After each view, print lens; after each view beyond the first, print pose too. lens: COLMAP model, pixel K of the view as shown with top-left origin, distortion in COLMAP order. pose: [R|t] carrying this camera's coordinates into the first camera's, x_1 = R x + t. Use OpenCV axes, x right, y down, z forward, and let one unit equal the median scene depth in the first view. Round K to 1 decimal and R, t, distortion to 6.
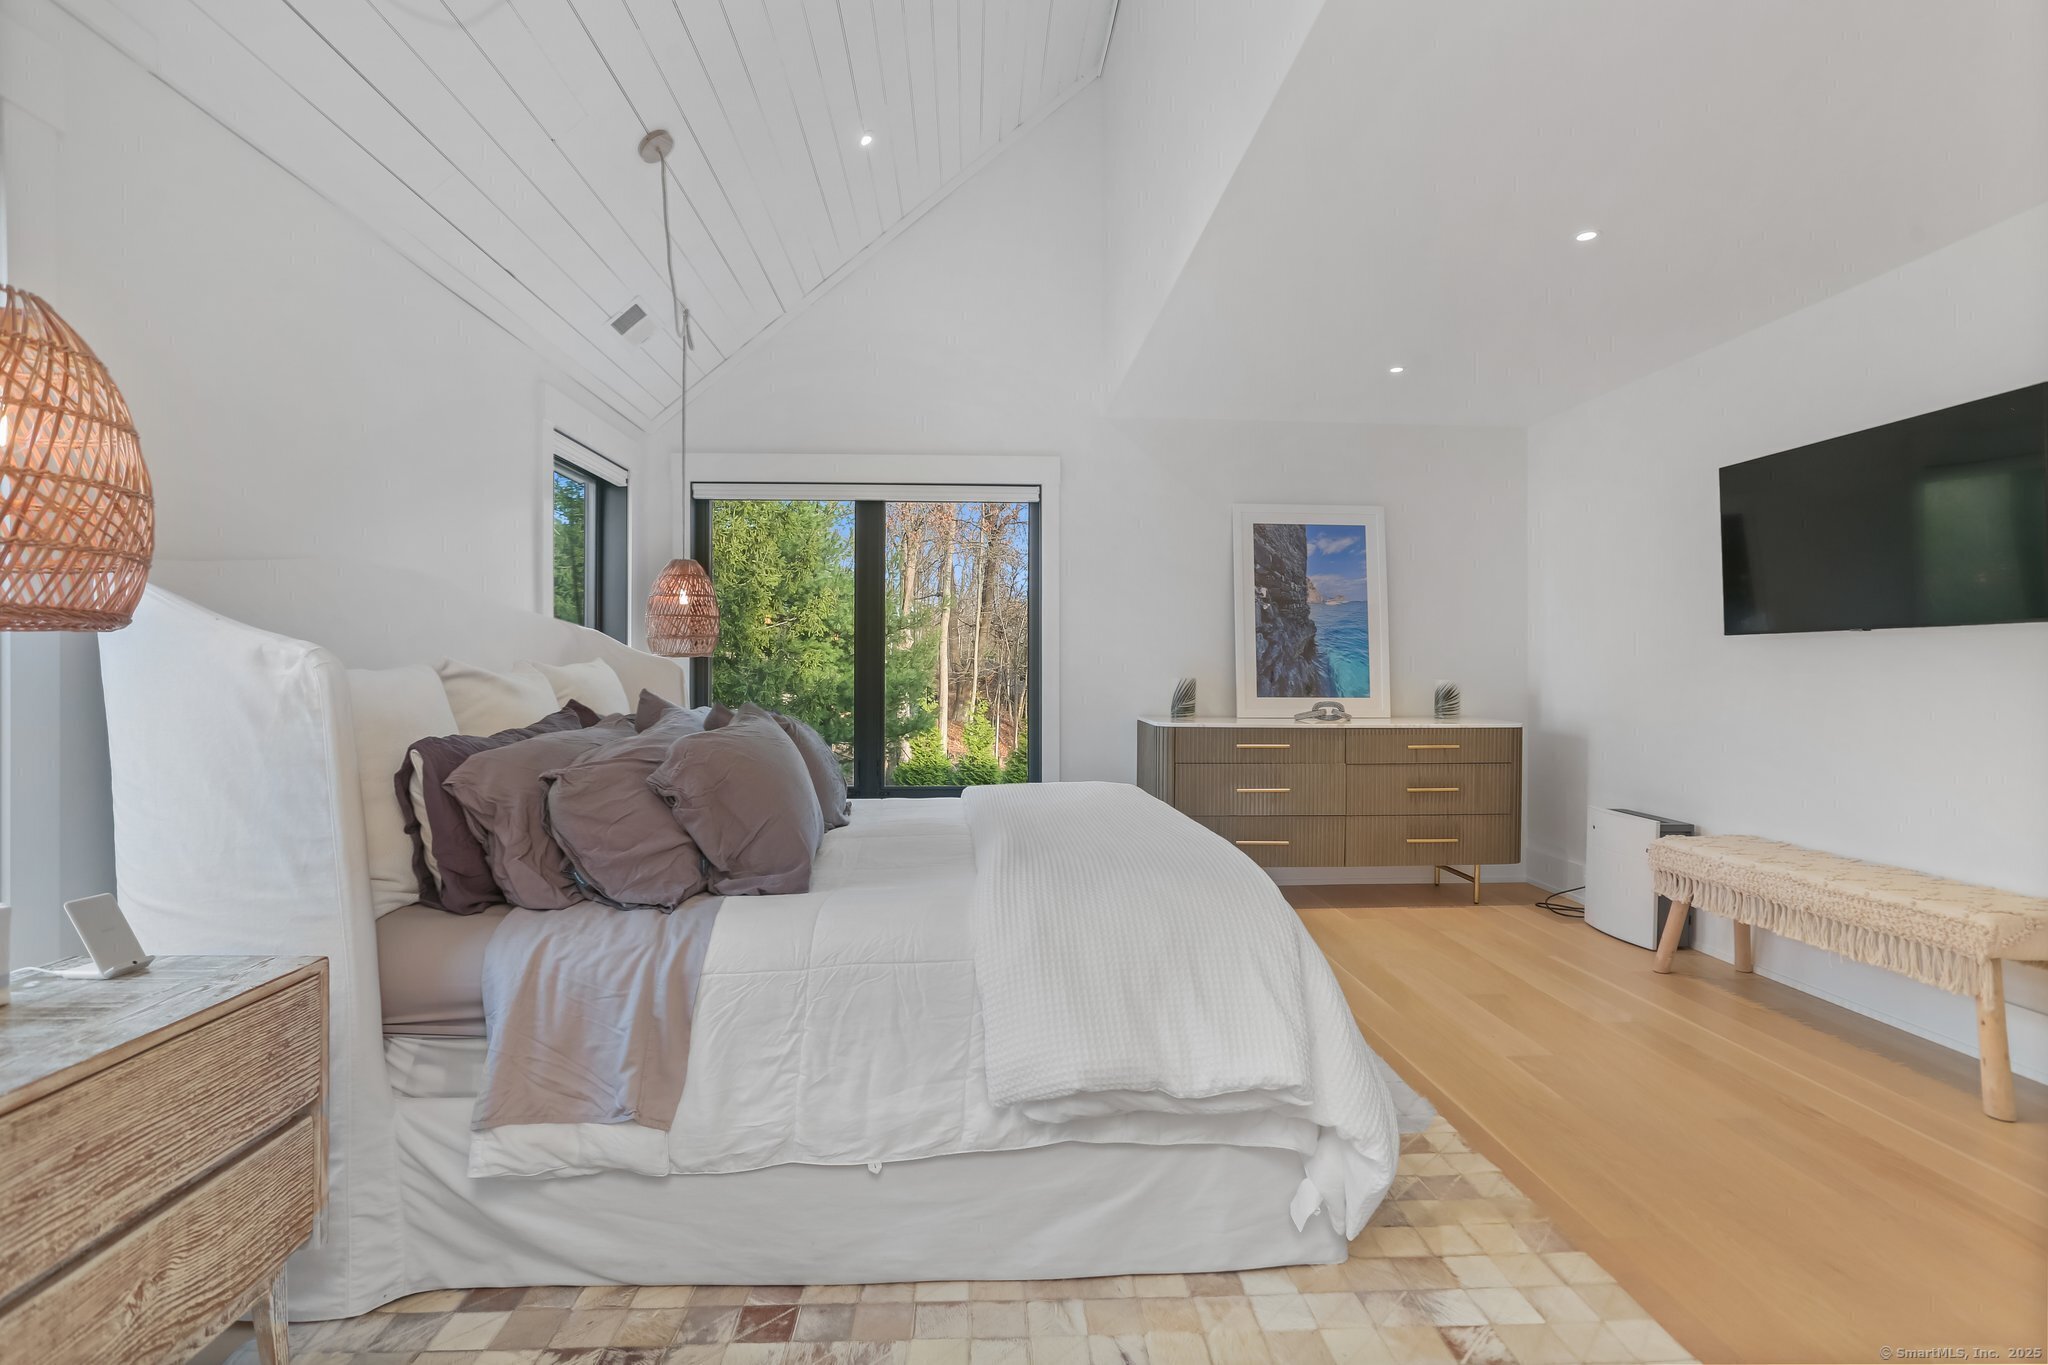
lens RADIAL K [[996.6, 0, 1017.9], [0, 996.6, 683.3], [0, 0, 1]] dist [-0.050875, 0.031335]
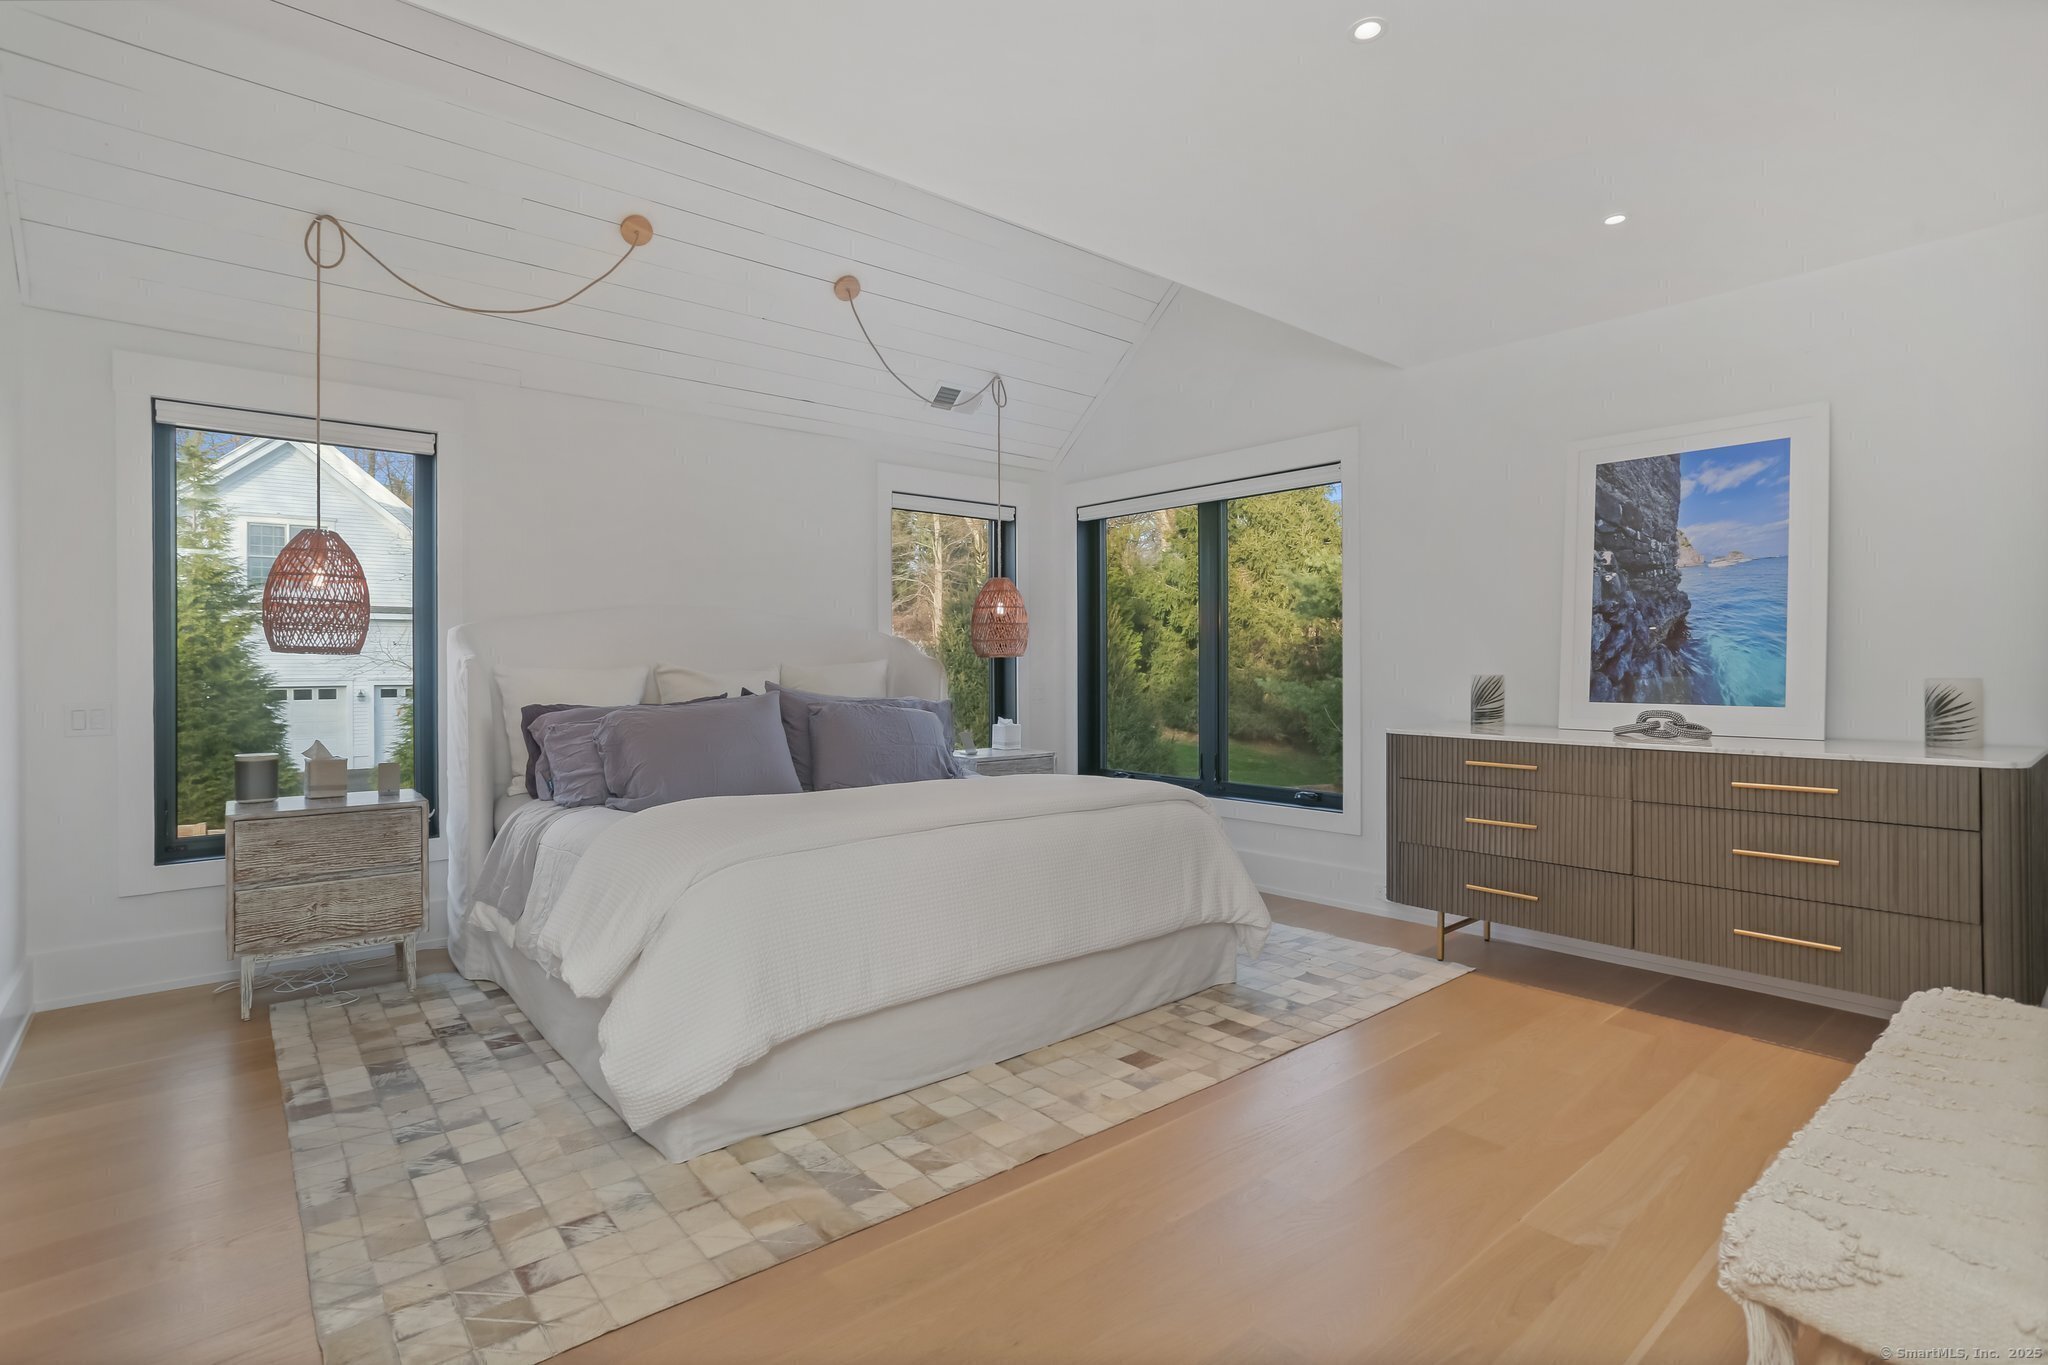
lens RADIAL K [[996.6, 0, 1017.9], [0, 996.6, 683.3], [0, 0, 1]] dist [-0.050875, 0.031335]
pose [[0.599604, 0.010664, -0.800226, 0.564638], [-0.006005, 0.999943, 0.008826, -0.003542], [0.800275, -0.000487, 0.599633, 0.226102]]
